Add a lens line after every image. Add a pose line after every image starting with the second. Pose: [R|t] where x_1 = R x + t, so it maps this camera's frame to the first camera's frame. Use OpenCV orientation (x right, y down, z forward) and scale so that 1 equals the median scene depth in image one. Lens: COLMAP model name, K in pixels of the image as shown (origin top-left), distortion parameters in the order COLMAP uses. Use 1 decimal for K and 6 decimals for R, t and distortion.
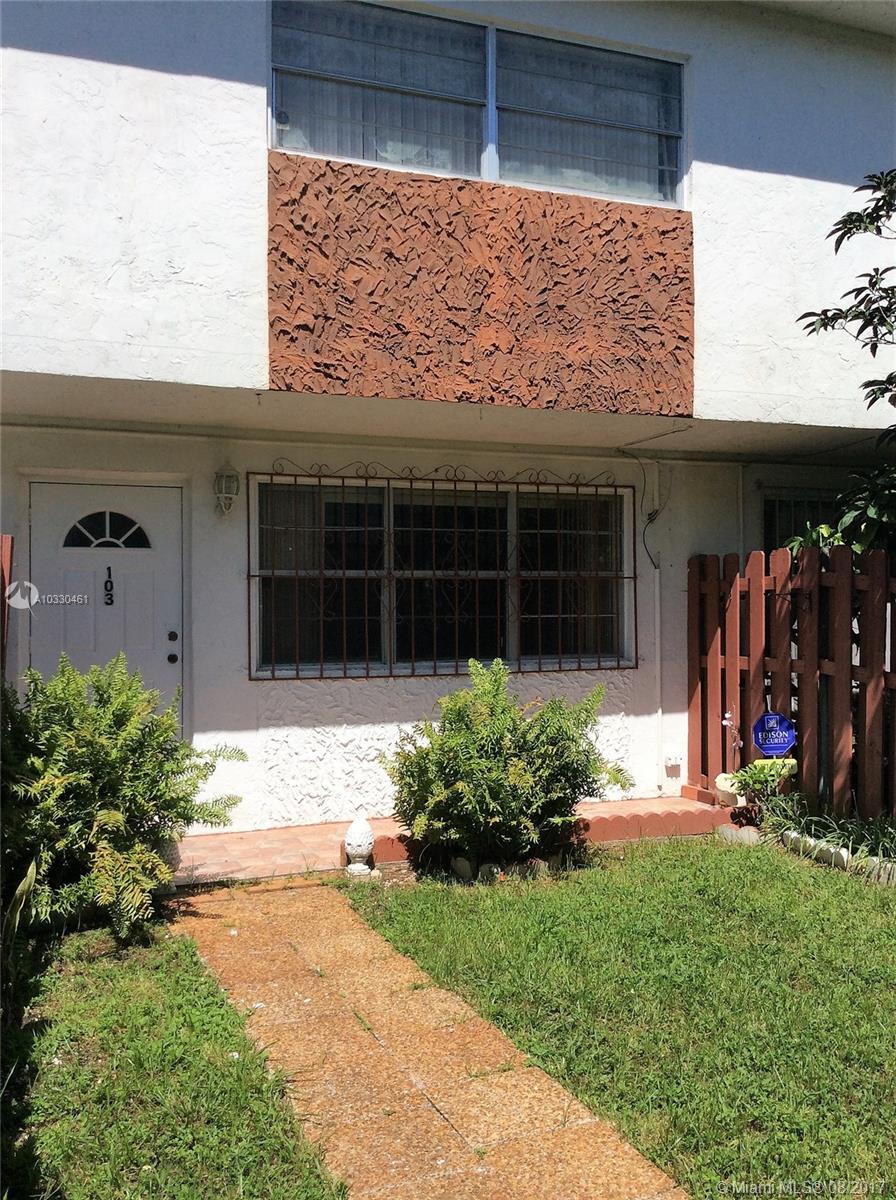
lens RADIAL K [[1094.7, 0, 448.3], [0, 1094.7, 598.3], [0, 0, 1]] dist [-0.074185, 0.000000]
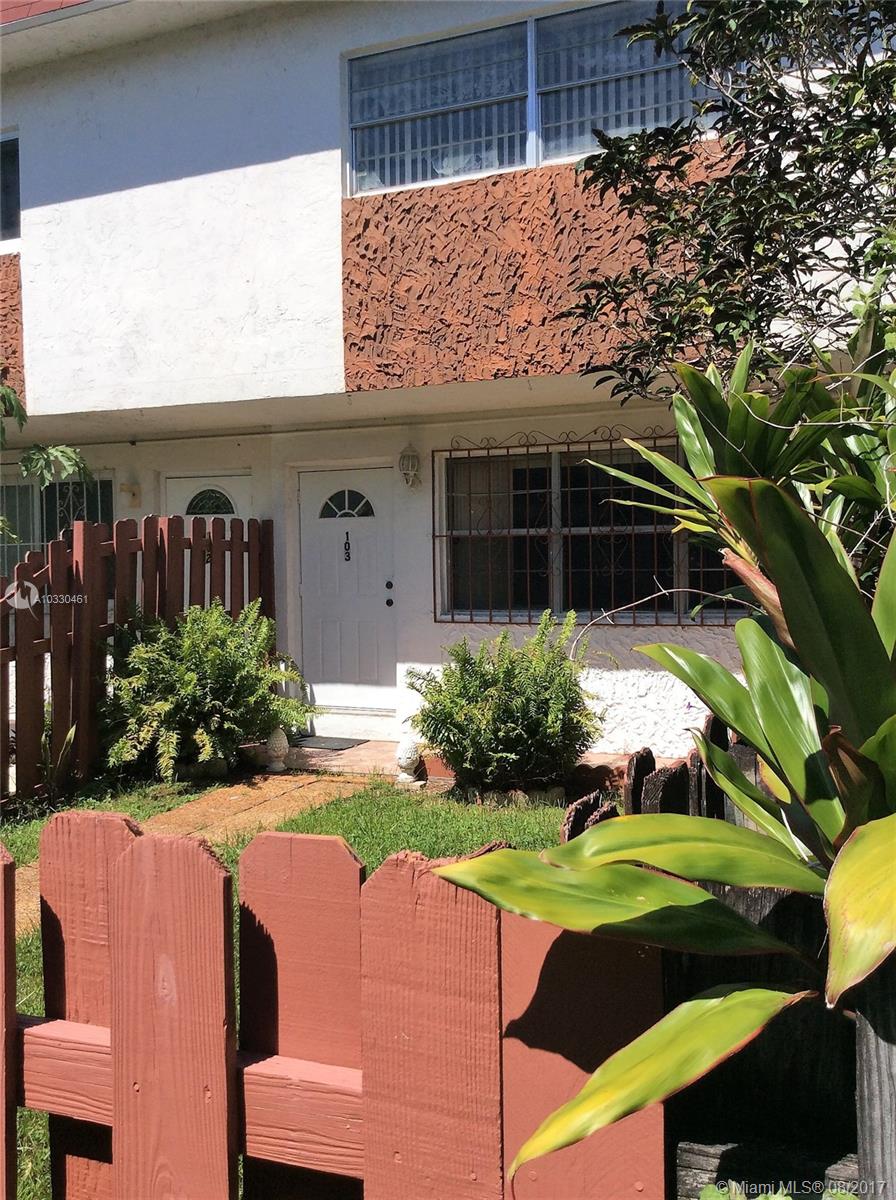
lens RADIAL K [[1094.7, 0, 448.1], [0, 1094.7, 603.5], [0, 0, 1]] dist [-0.074185, 0.000000]
pose [[0.698801, 0.023189, -0.714941, 0.769783], [0.015301, 0.998761, 0.047350, -0.003703], [0.715153, -0.044028, 0.697580, 0.175755]]
